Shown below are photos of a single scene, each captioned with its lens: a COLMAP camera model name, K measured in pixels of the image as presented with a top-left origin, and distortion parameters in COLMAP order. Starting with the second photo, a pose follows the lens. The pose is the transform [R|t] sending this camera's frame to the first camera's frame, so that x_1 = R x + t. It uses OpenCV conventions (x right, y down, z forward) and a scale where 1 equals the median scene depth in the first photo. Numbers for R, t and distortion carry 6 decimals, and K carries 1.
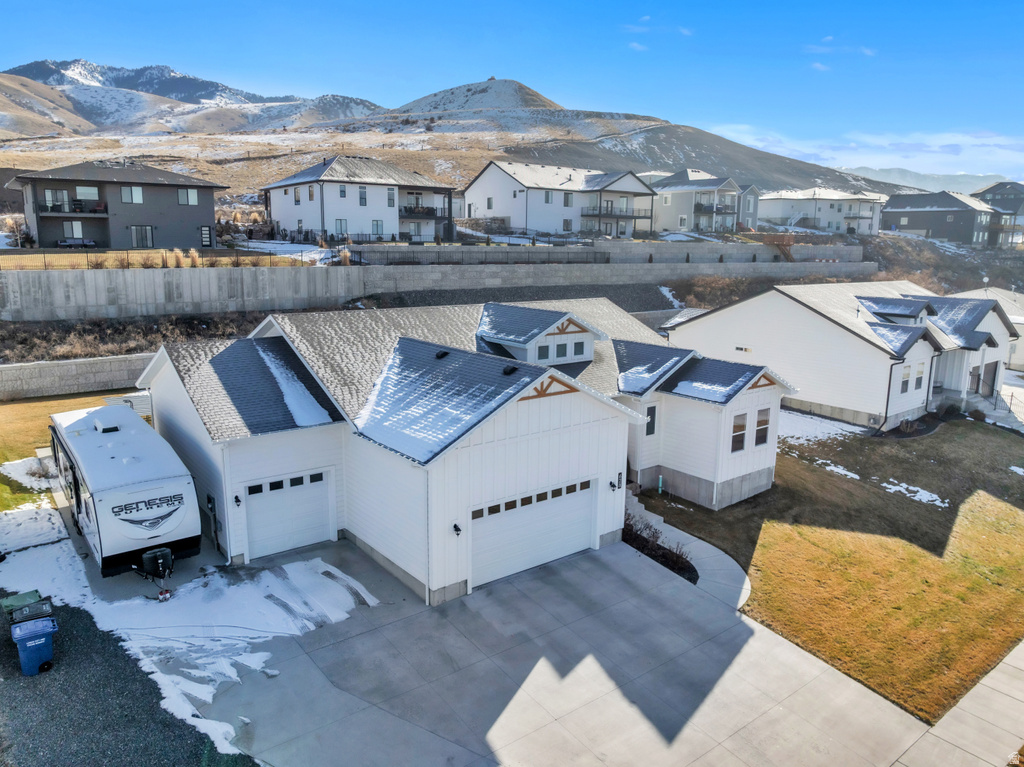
lens RADIAL K [[726.0, 0, 513.7], [0, 726.0, 383.8], [0, 0, 1]] dist [-0.049142, 0.021279]
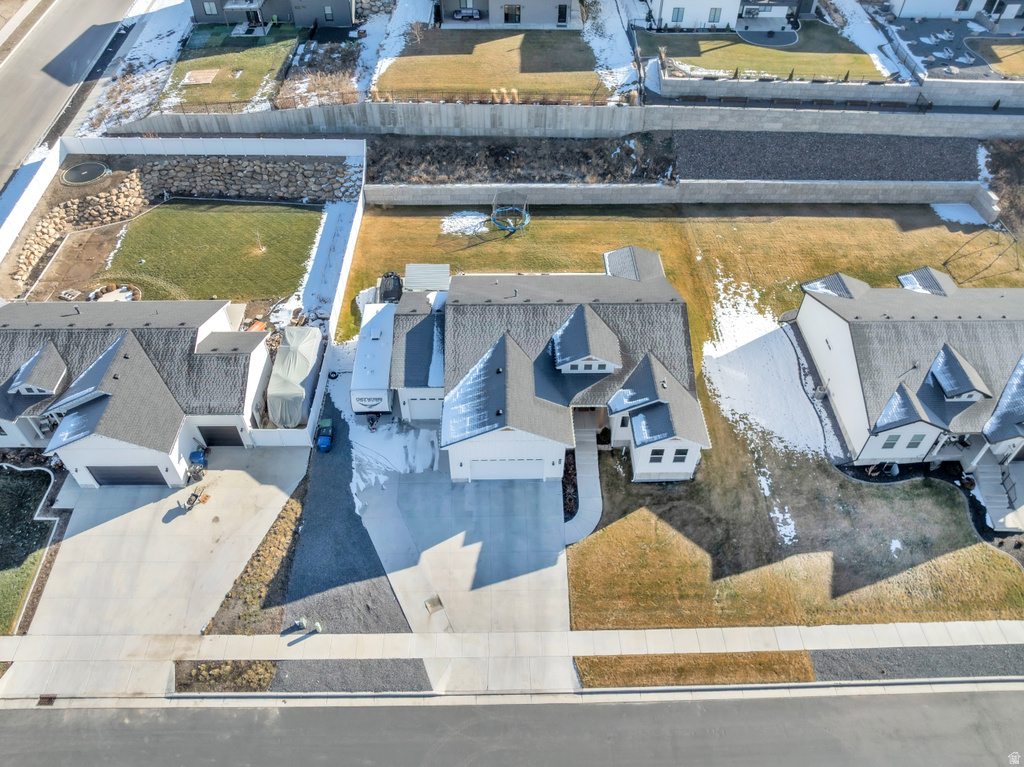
lens RADIAL K [[726.0, 0, 510.1], [0, 726.0, 386.2], [0, 0, 1]] dist [-0.049142, 0.021279]
pose [[0.797521, 0.429987, -0.423170, 0.837272], [-0.113124, 0.795578, 0.595196, -1.274258], [0.592591, -0.426811, 0.683132, -0.384062]]
